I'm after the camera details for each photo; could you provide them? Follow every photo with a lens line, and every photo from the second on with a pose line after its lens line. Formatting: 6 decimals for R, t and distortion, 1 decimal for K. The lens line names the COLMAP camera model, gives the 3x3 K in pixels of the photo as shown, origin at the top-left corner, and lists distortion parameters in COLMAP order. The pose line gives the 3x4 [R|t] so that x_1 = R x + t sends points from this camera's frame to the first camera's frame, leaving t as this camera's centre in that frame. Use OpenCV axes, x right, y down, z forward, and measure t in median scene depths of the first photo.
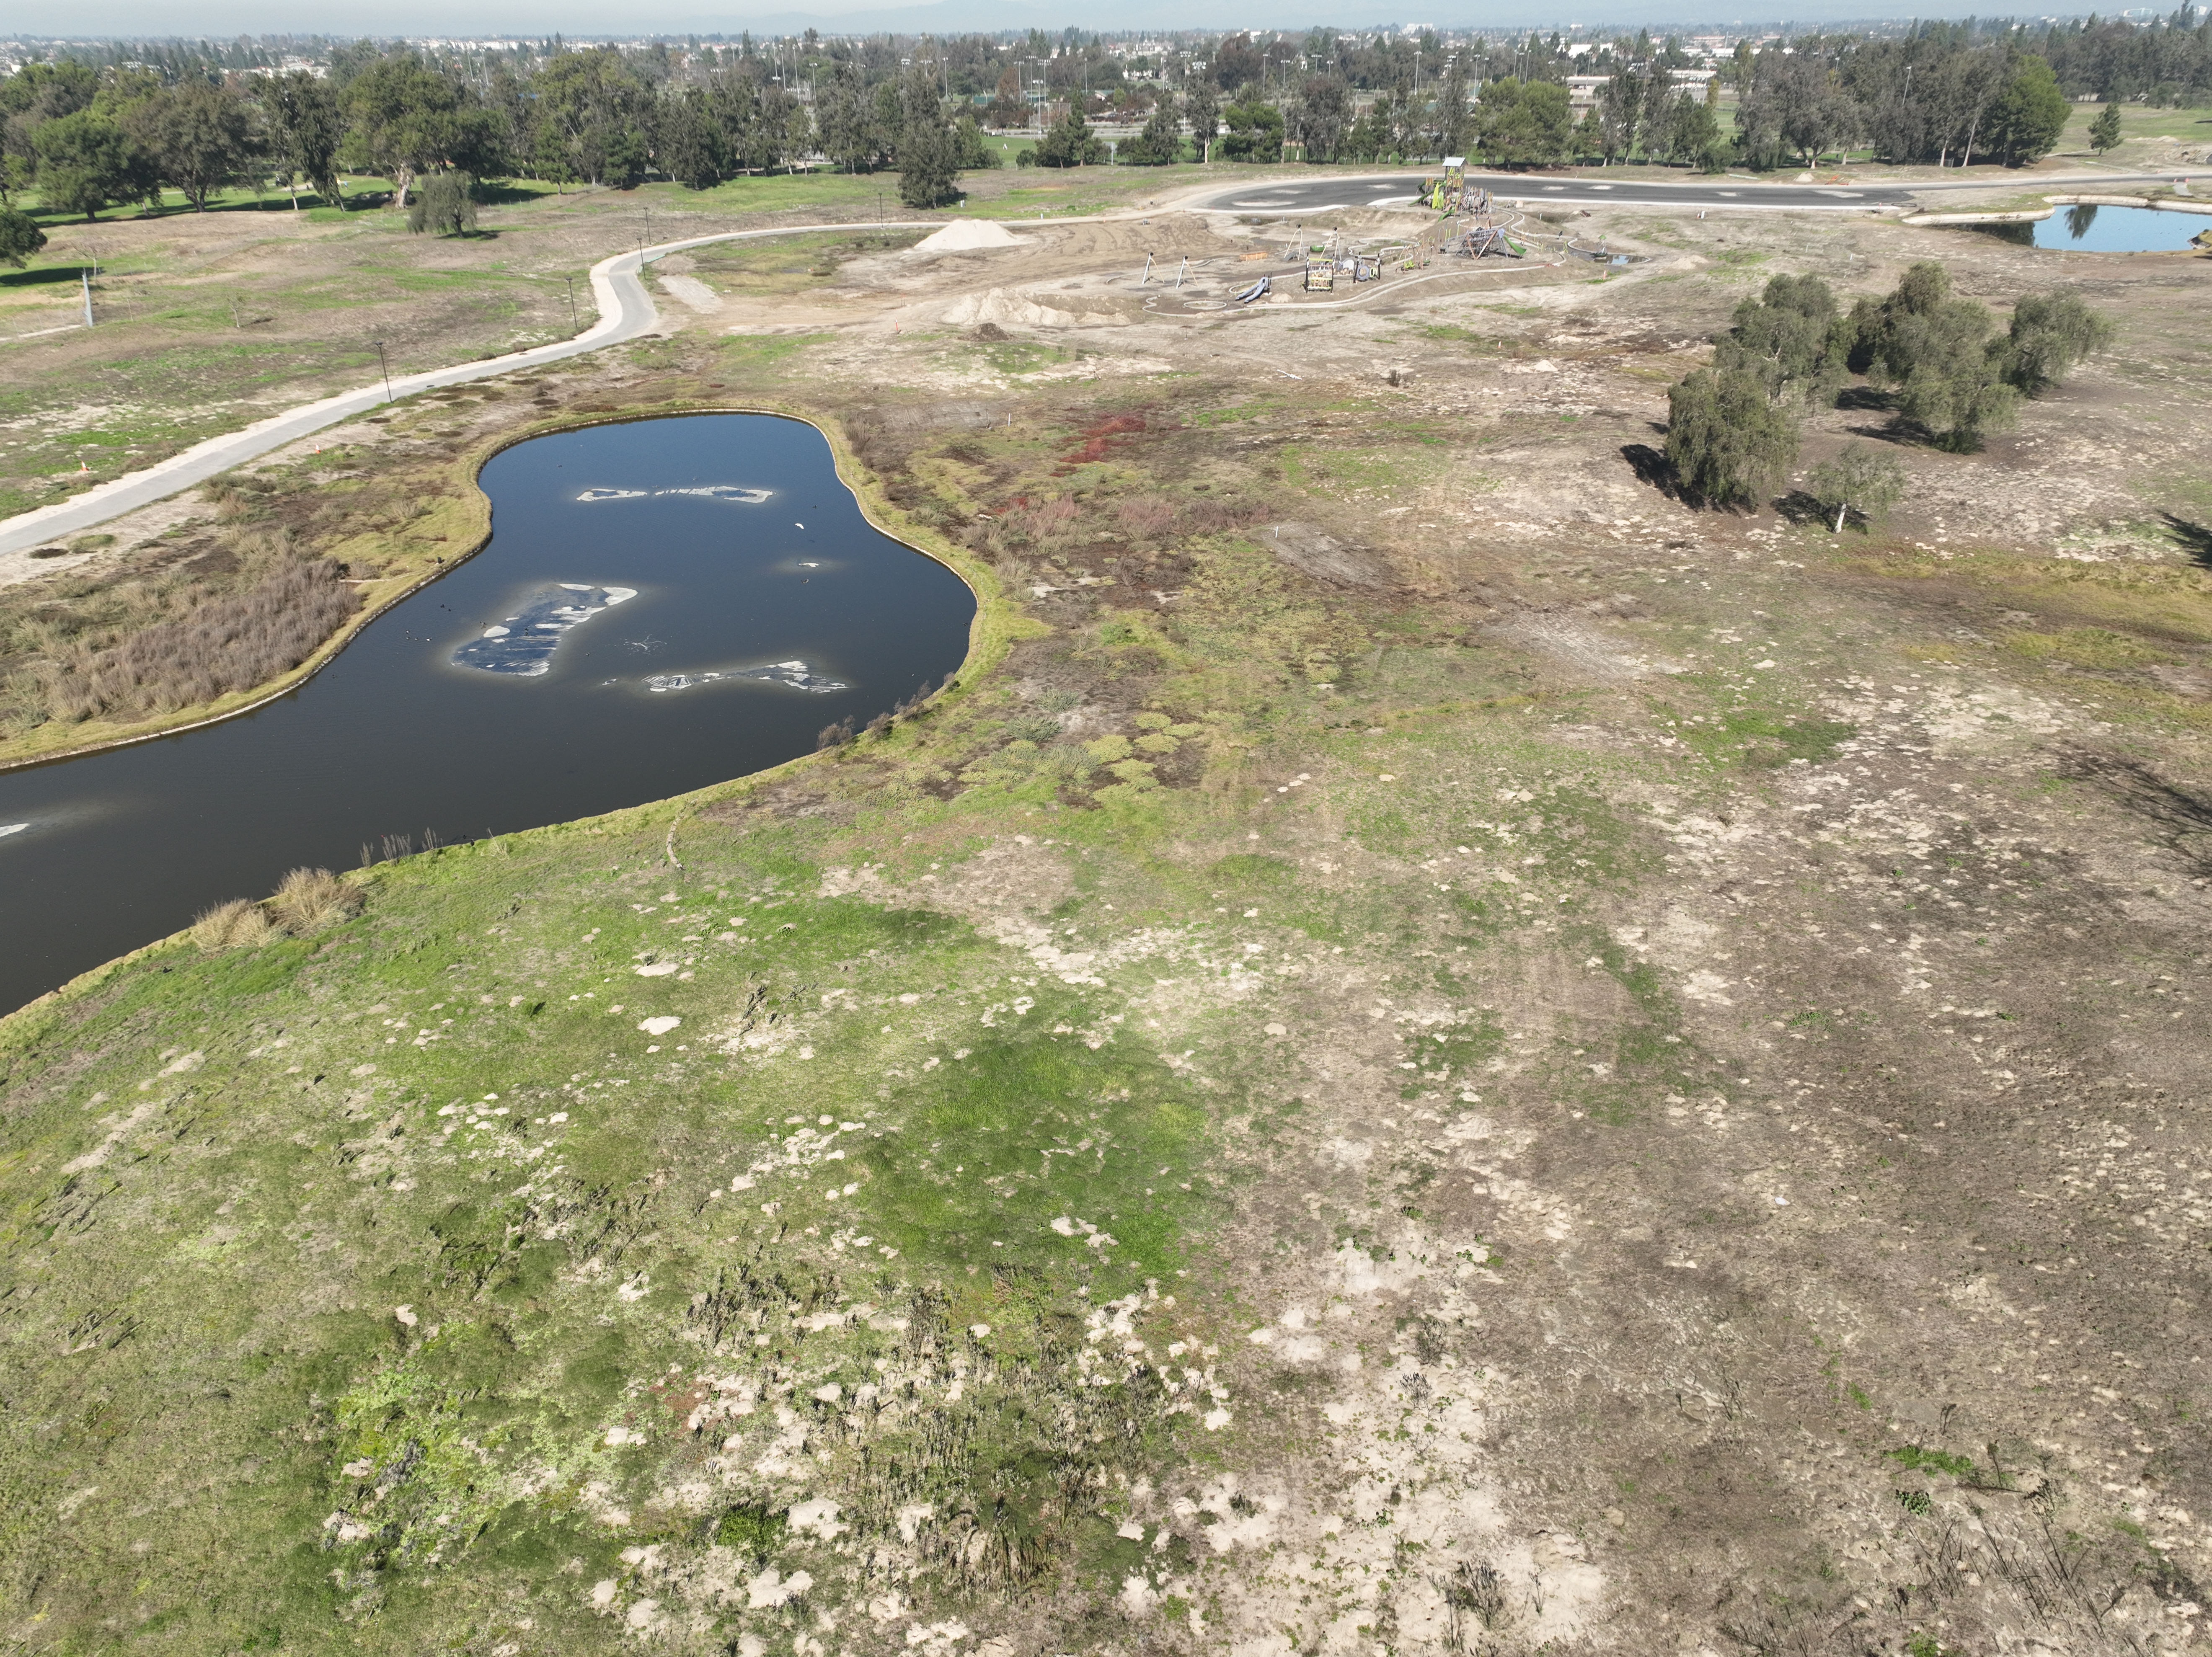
lens RADIAL K [[1549.5, 0, 1112.4], [0, 1549.5, 831.7], [0, 0, 1]] dist [-0.004107, 0.024751]
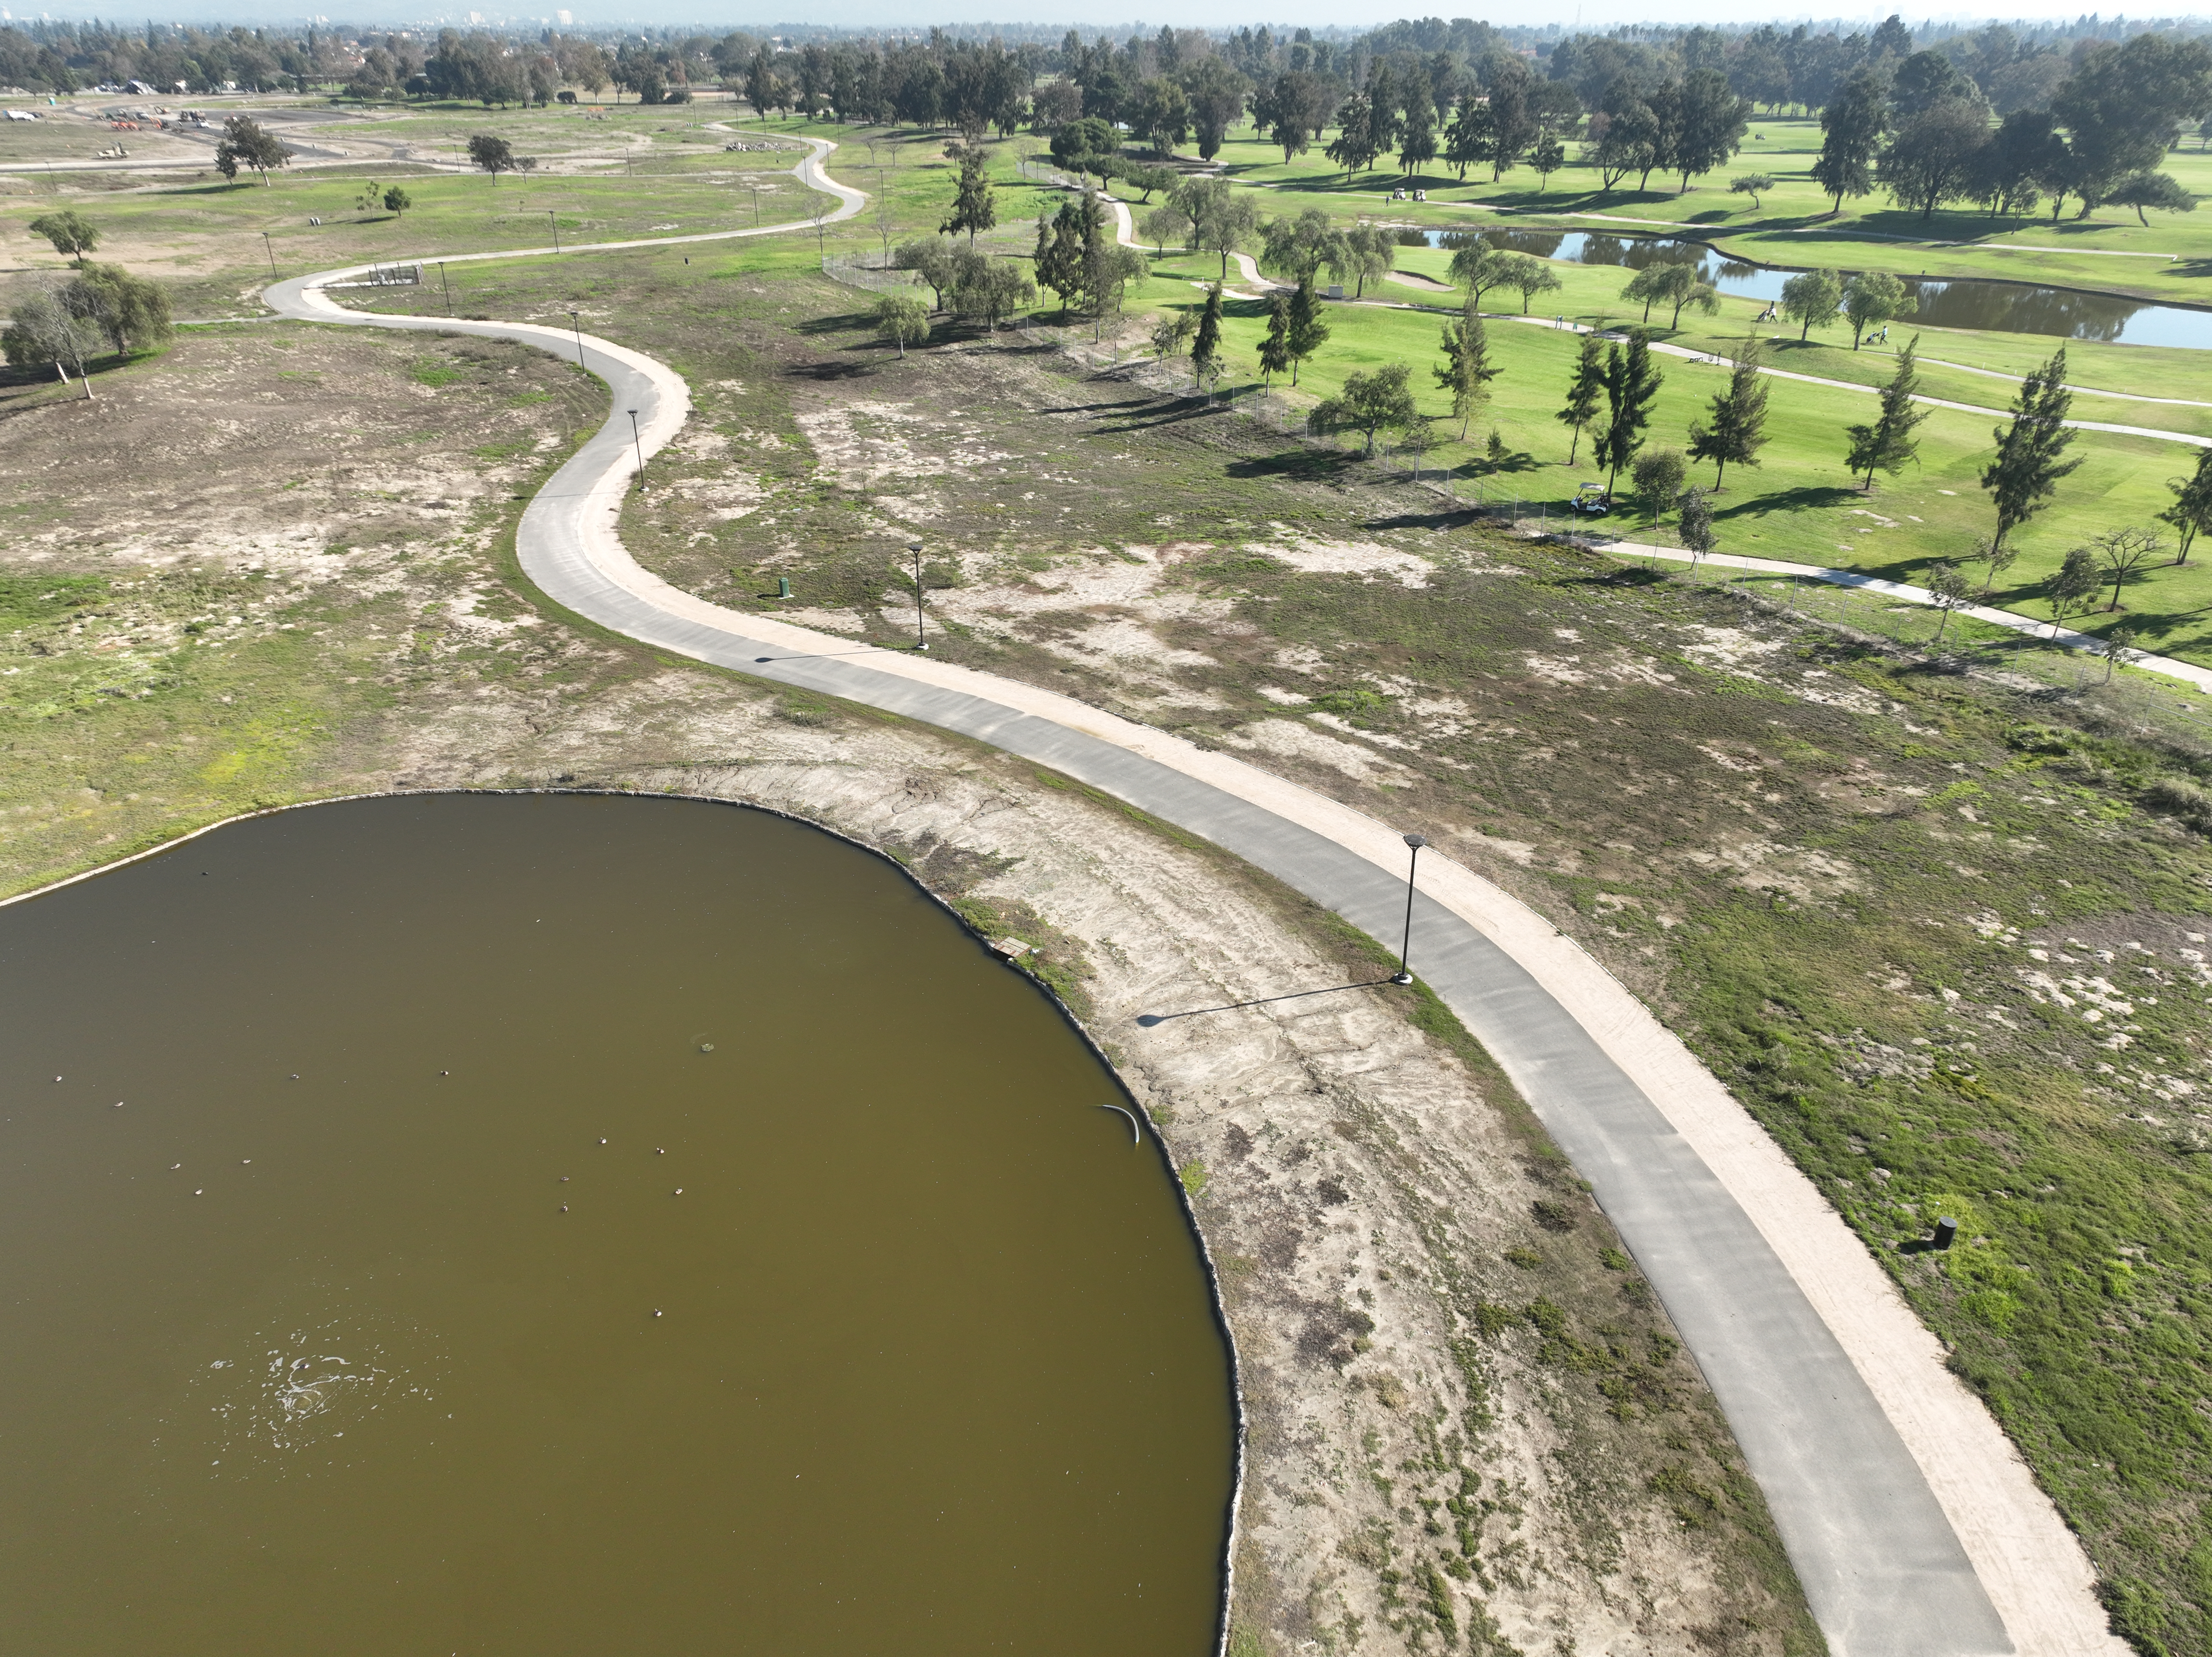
lens RADIAL K [[1559.6, 0, 1108.8], [0, 1559.6, 824.6], [0, 0, 1]] dist [-0.001844, 0.021350]
pose [[-0.223392, -0.438679, 0.870435, -1.026087], [0.452357, 0.744355, 0.491232, 0.044278], [-0.863405, 0.503485, 0.032156, -0.056519]]
